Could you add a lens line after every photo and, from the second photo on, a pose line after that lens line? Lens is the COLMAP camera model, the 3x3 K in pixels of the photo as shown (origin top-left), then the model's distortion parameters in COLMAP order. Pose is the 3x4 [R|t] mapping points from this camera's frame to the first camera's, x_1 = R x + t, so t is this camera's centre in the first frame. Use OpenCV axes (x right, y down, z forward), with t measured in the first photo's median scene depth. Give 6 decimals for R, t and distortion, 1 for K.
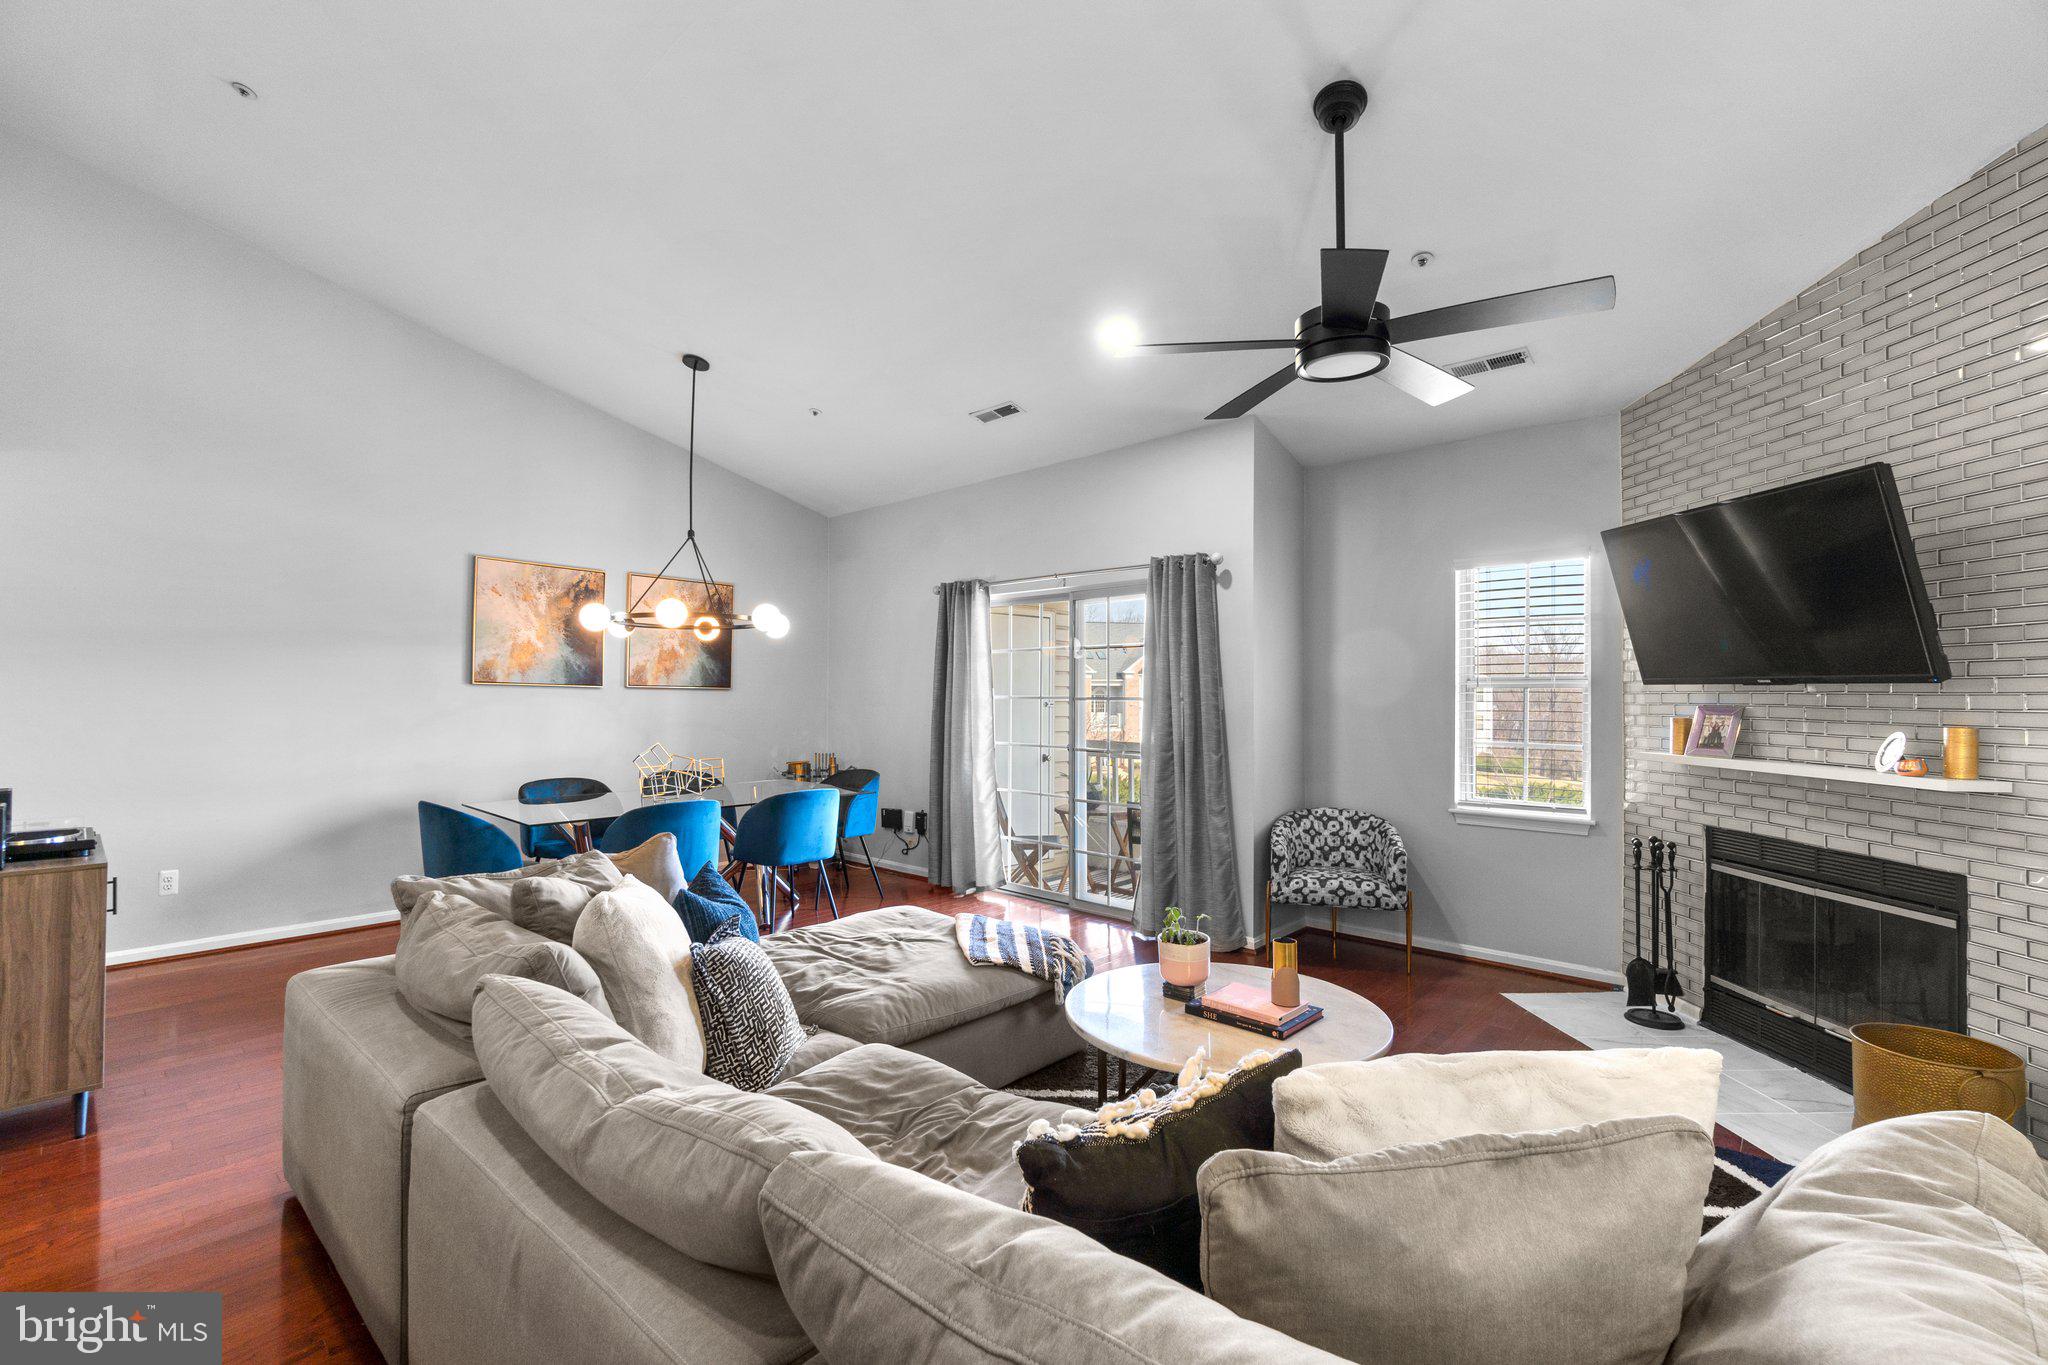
lens RADIAL K [[888.2, 0, 1017.7], [0, 888.2, 681.3], [0, 0, 1]] dist [-0.000416, 0.000060]
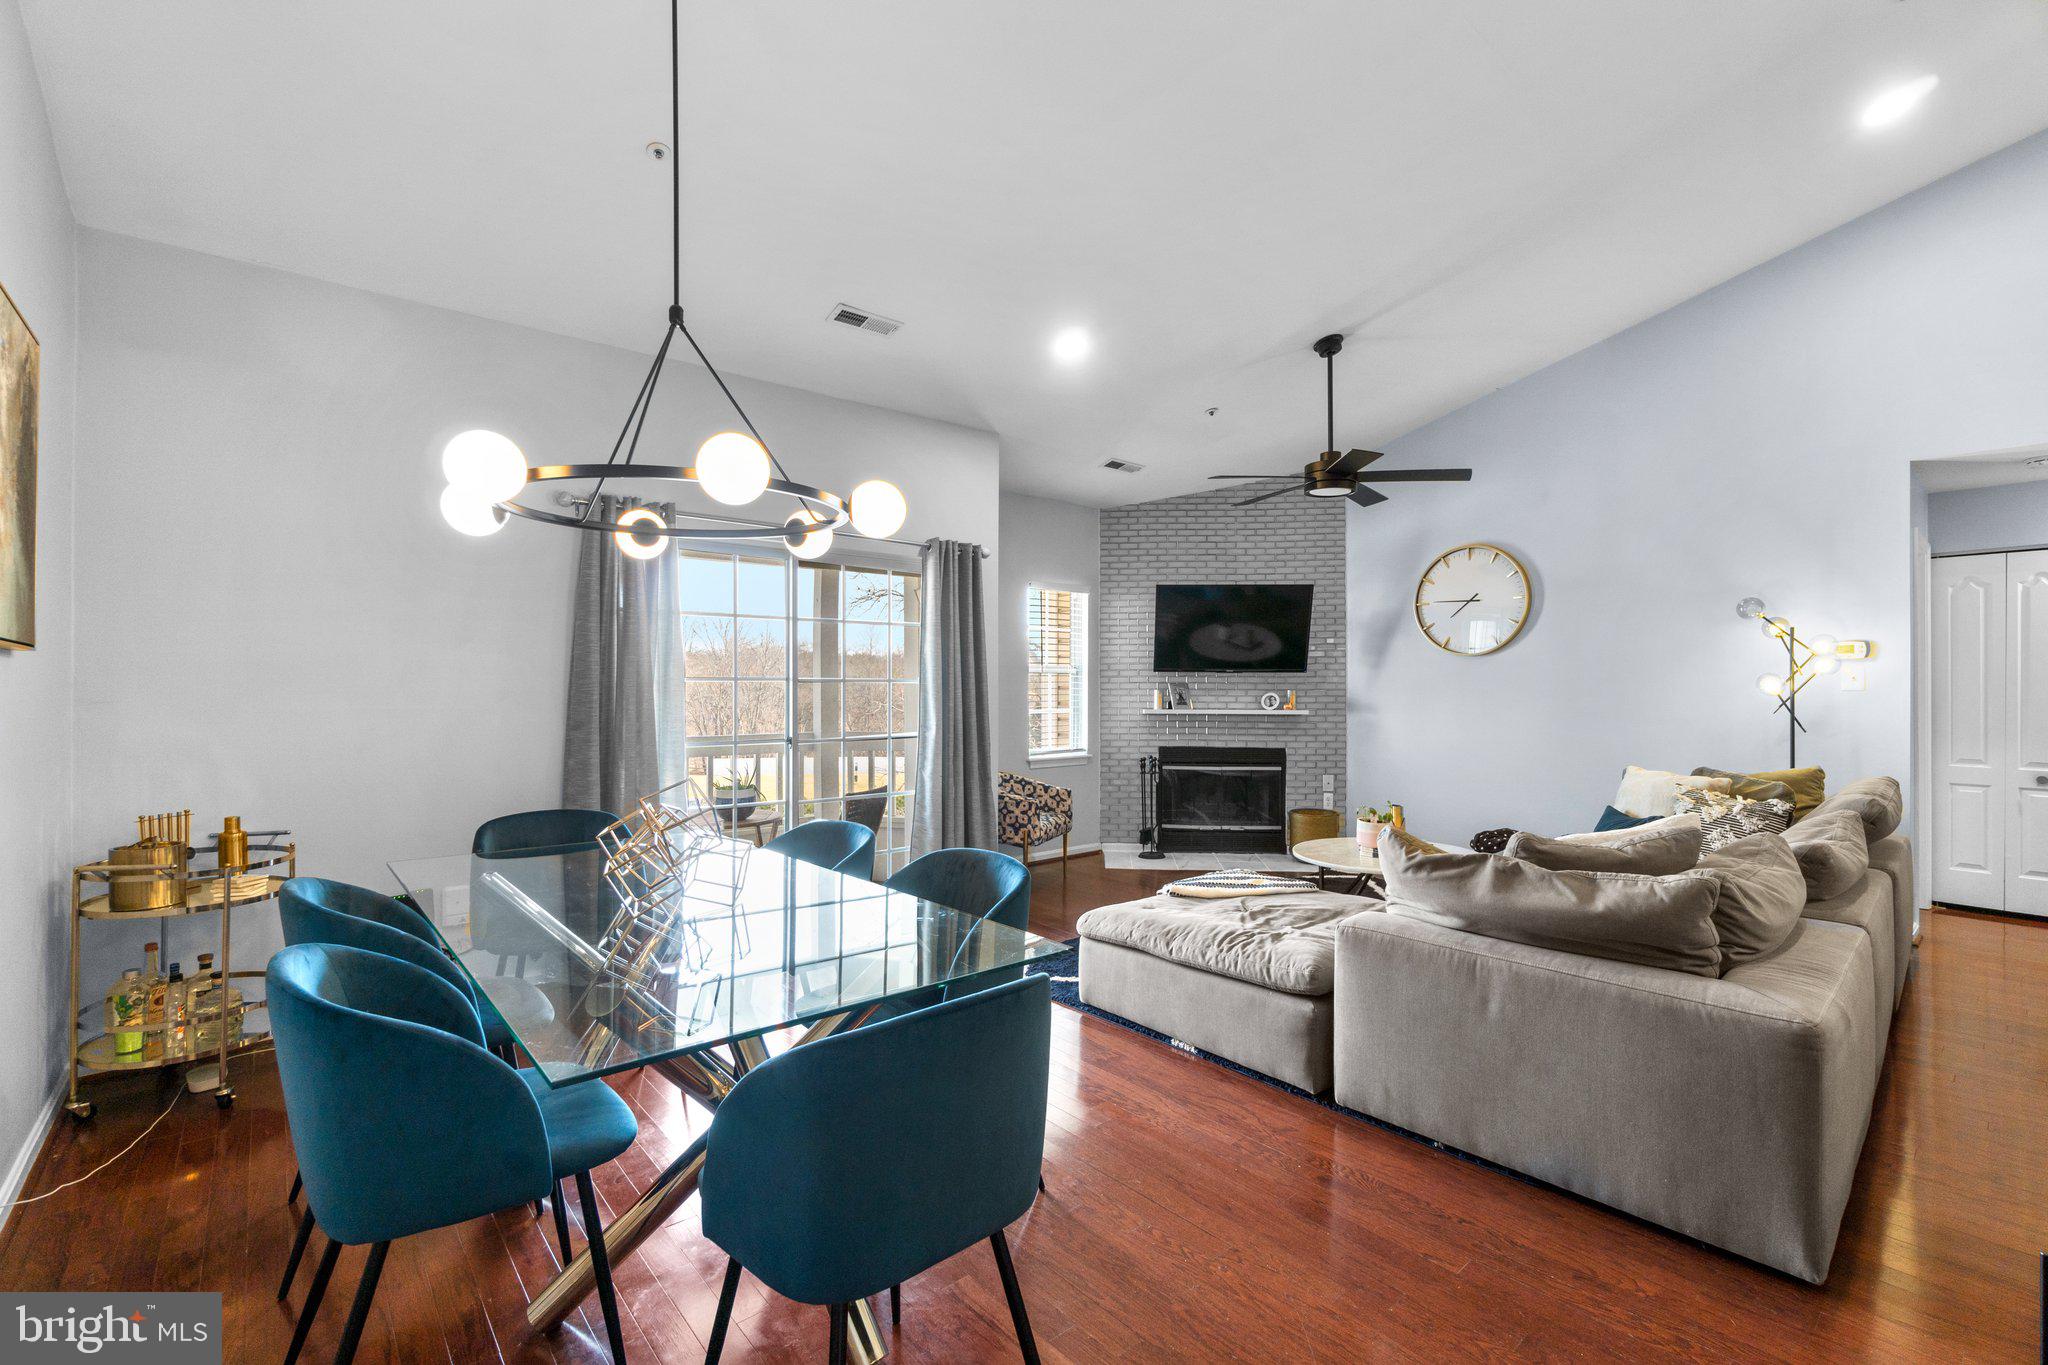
lens RADIAL K [[878.9, 0, 1014.3], [0, 878.9, 682.2], [0, 0, 1]] dist [-0.000162, 0.000514]
pose [[0.109815, 0.001624, 0.993951, -0.870297], [-0.014091, 0.999901, -0.000077, 0.022659], [-0.993852, -0.013997, 0.109827, 0.853073]]
